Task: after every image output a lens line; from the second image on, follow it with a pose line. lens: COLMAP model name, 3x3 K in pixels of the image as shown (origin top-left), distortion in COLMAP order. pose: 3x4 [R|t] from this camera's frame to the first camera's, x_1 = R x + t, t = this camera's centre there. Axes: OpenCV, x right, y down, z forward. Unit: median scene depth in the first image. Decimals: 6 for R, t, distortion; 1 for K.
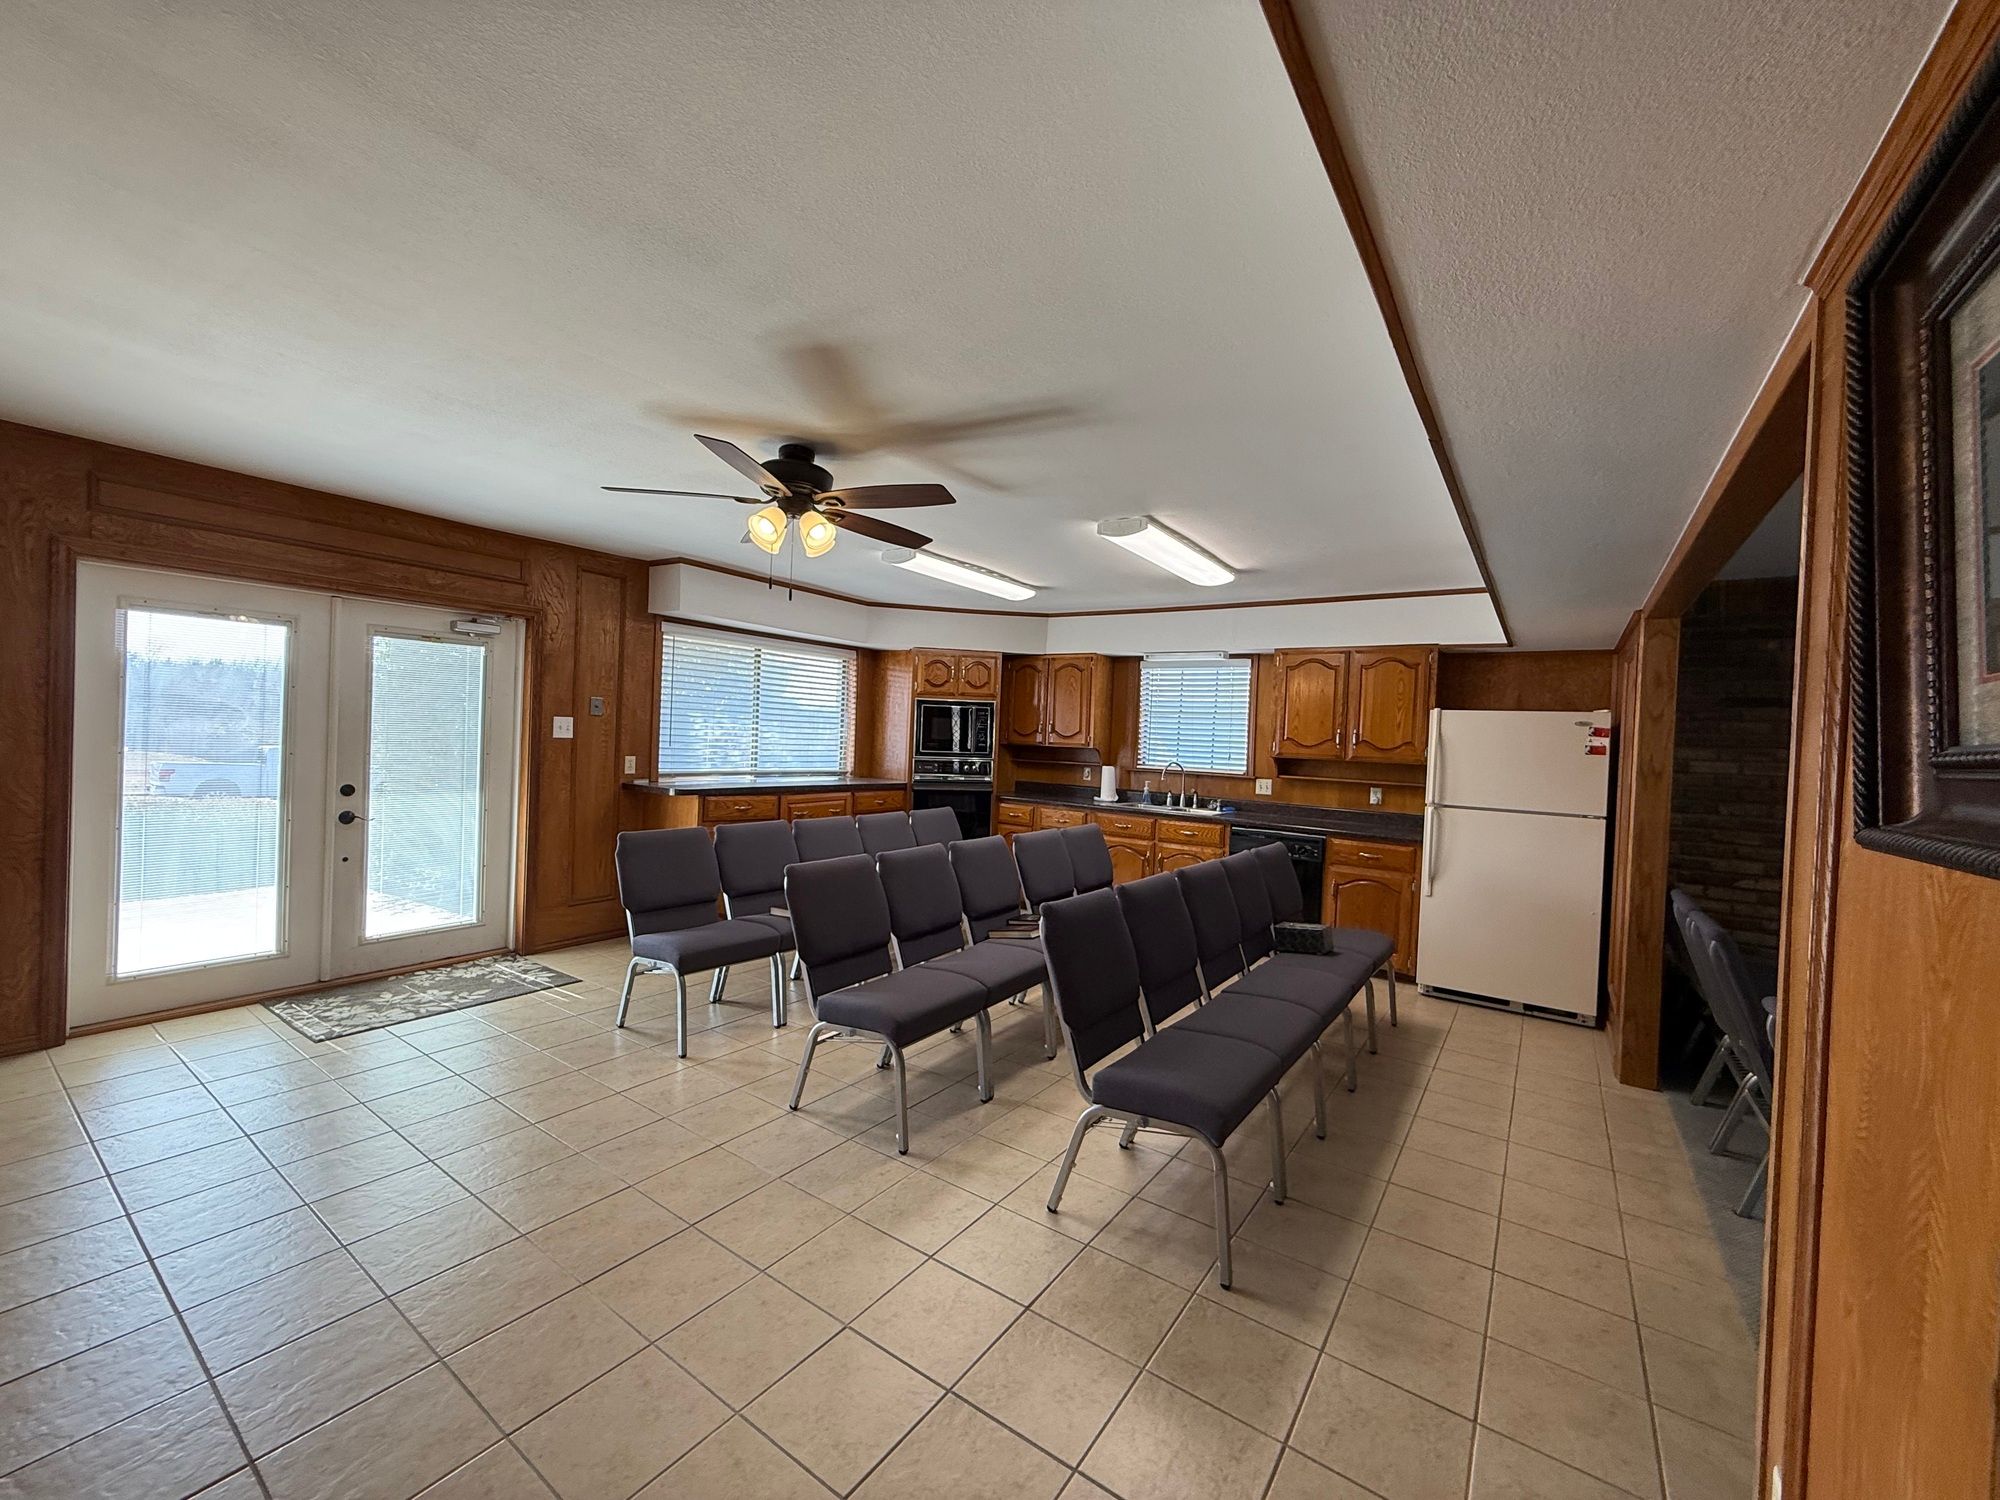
lens RADIAL K [[789.6, 0, 1000.0], [0, 789.6, 744.7], [0, 0, 1]] dist [-0.000168, -0.000793]
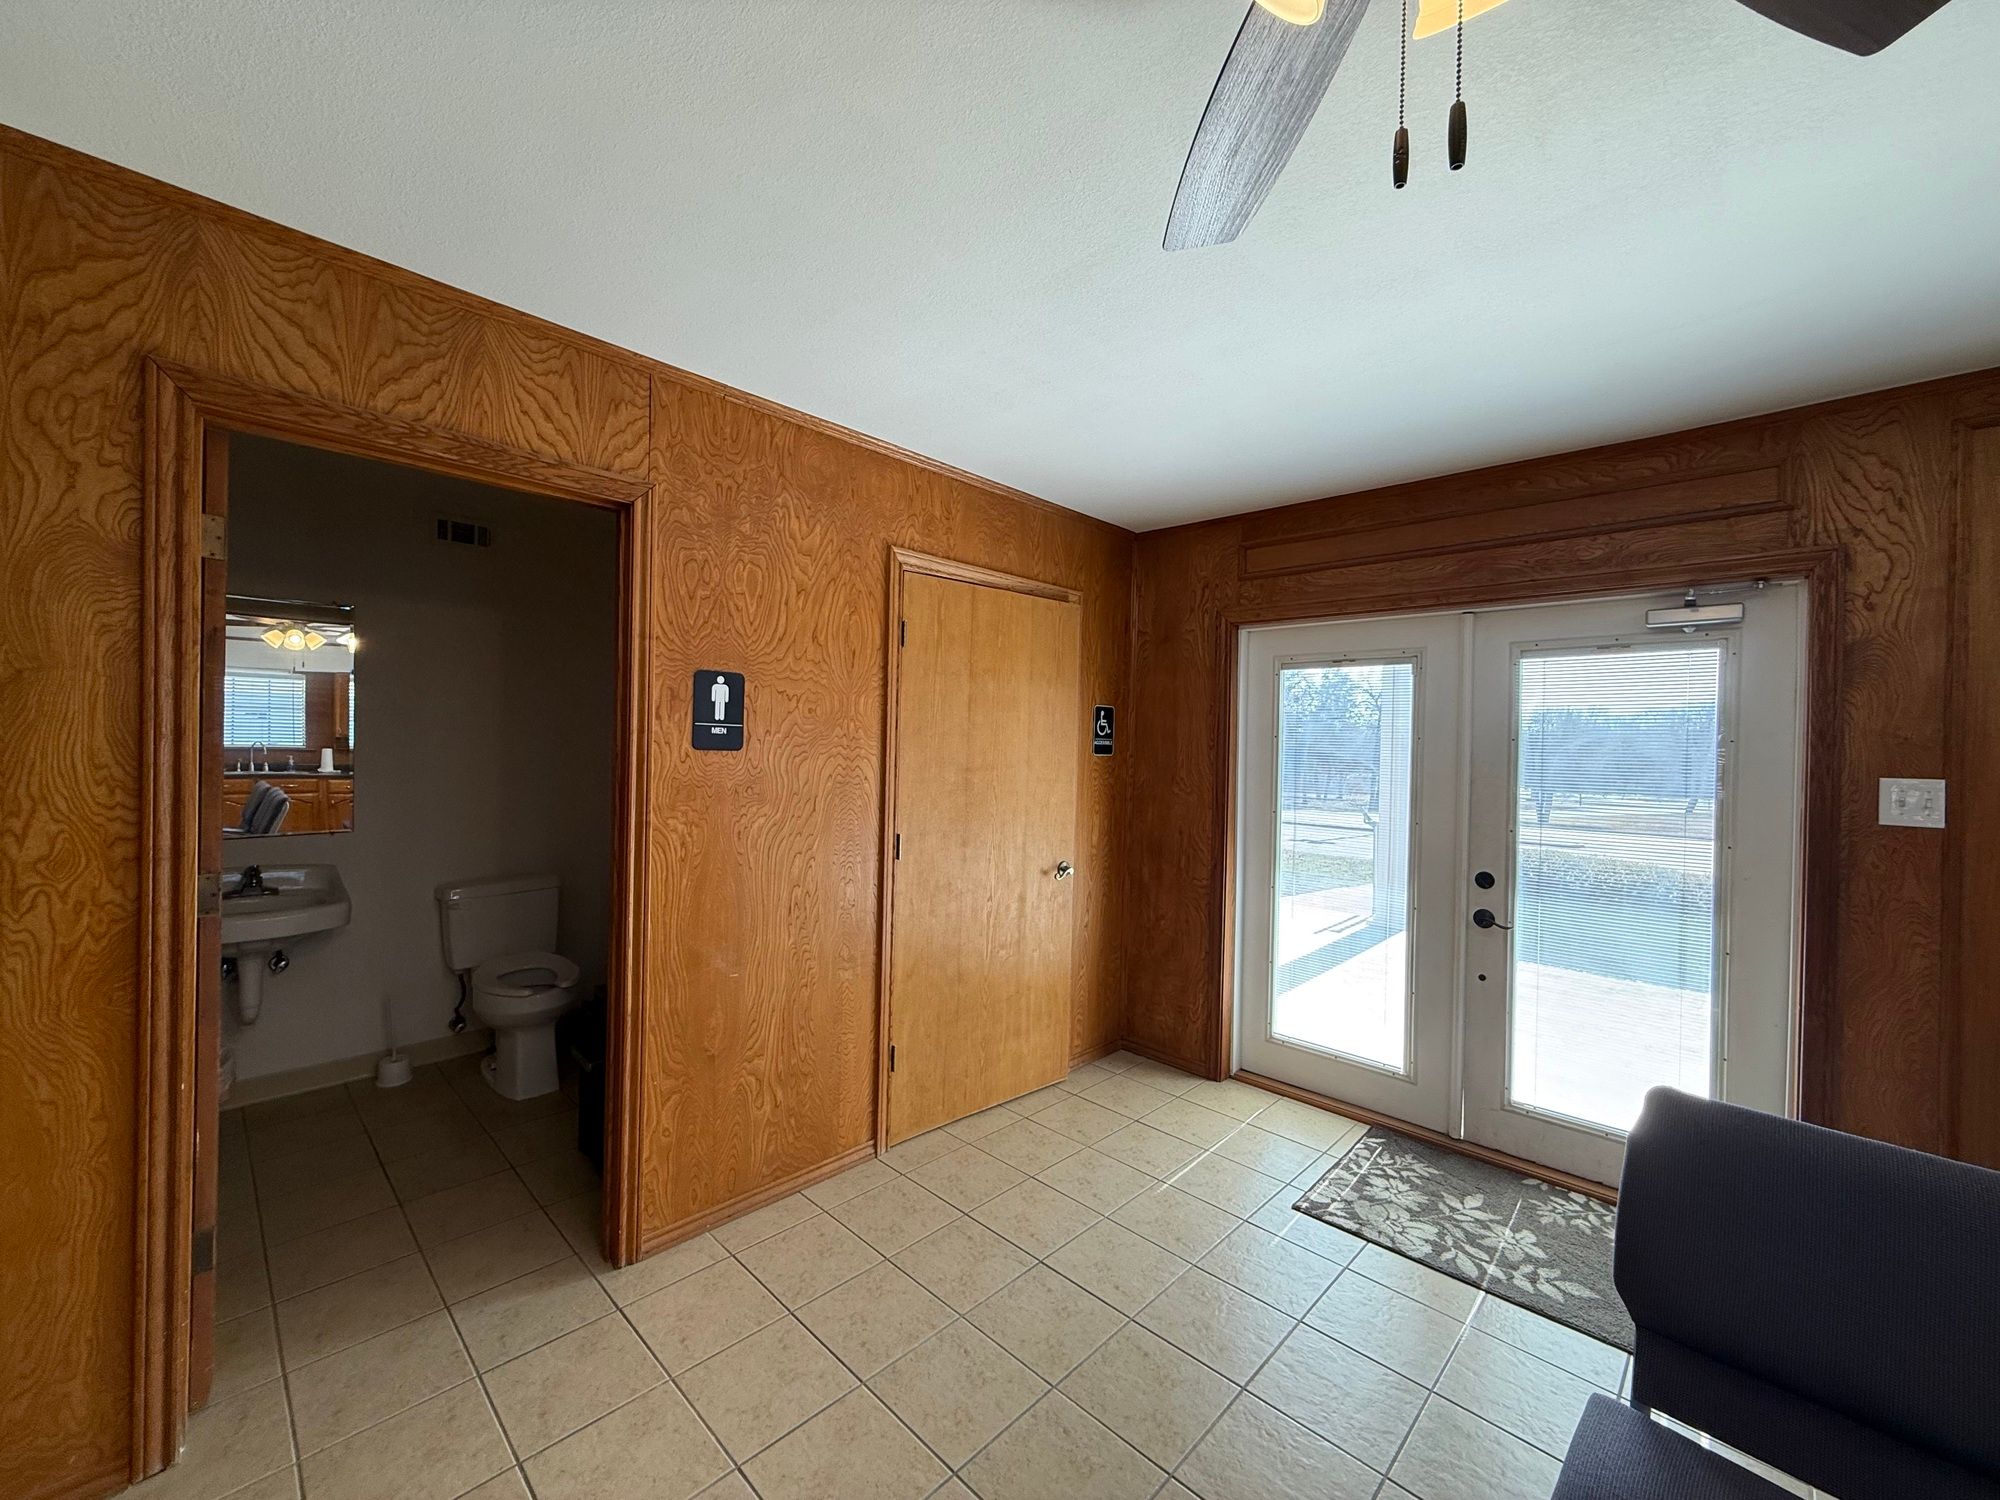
lens RADIAL K [[789.6, 0, 1002.3], [0, 789.6, 749.1], [0, 0, 1]] dist [-0.000168, -0.000793]
pose [[-0.161052, -0.033834, -0.986366, -0.044176], [-0.040197, 0.998808, -0.027697, -0.019603], [0.986127, 0.035189, -0.162220, 0.578889]]
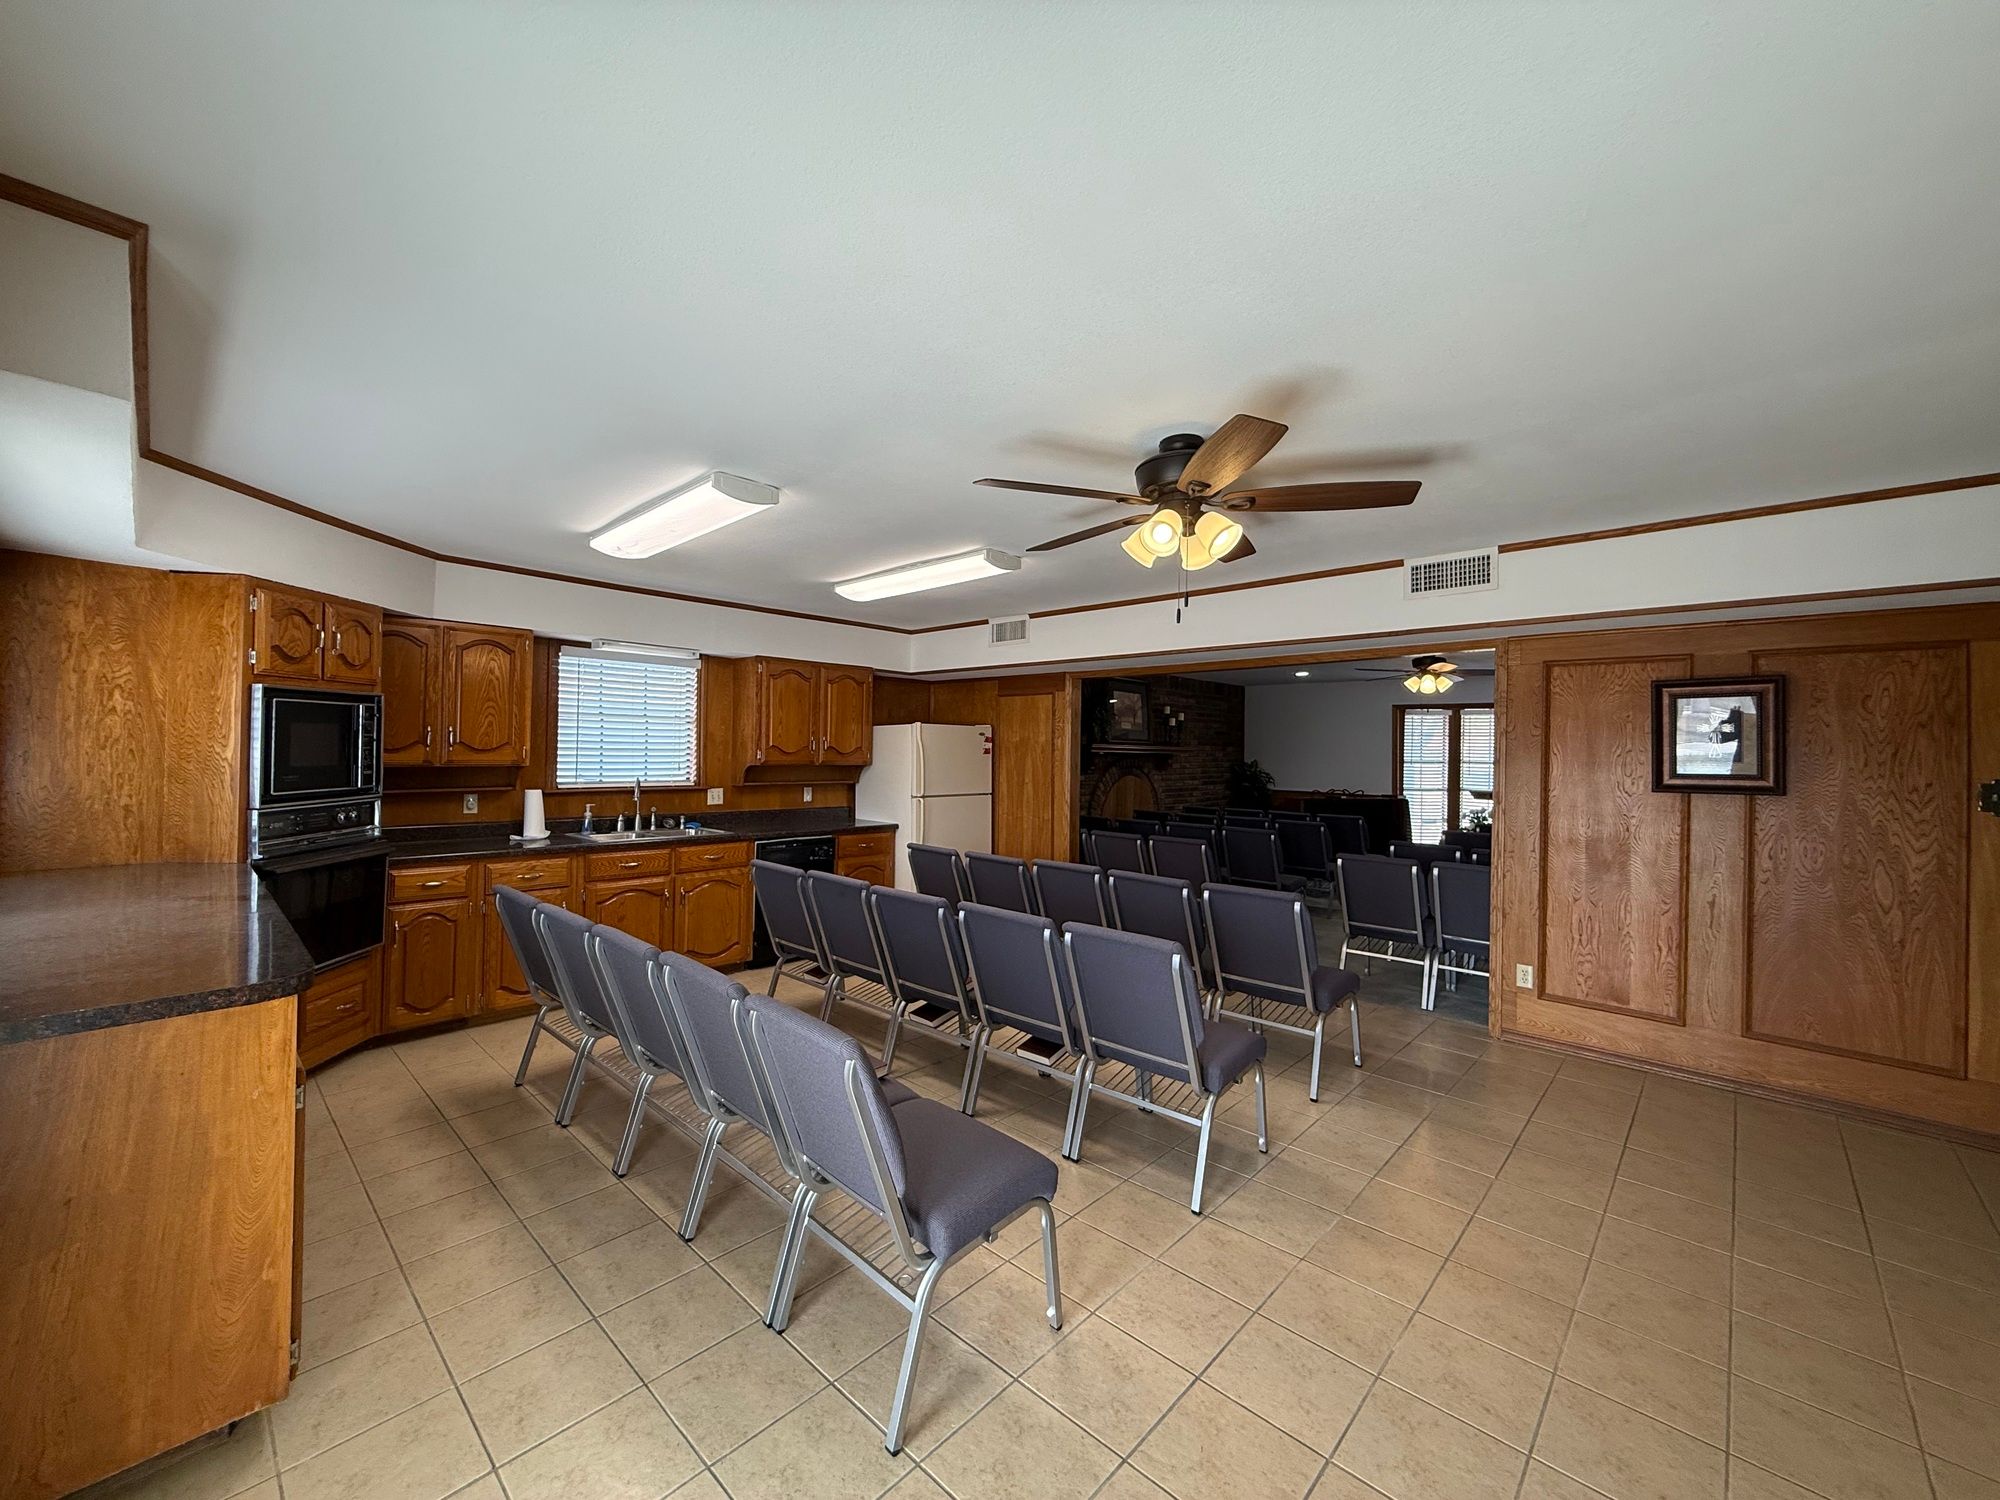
lens RADIAL K [[789.6, 0, 997.7], [0, 789.6, 743.9], [0, 0, 1]] dist [-0.000168, -0.000793]
pose [[0.150612, -0.032302, 0.988065, -0.687174], [-0.000624, 0.999463, 0.032770, -0.051329], [-0.988593, -0.005552, 0.150511, 0.659599]]
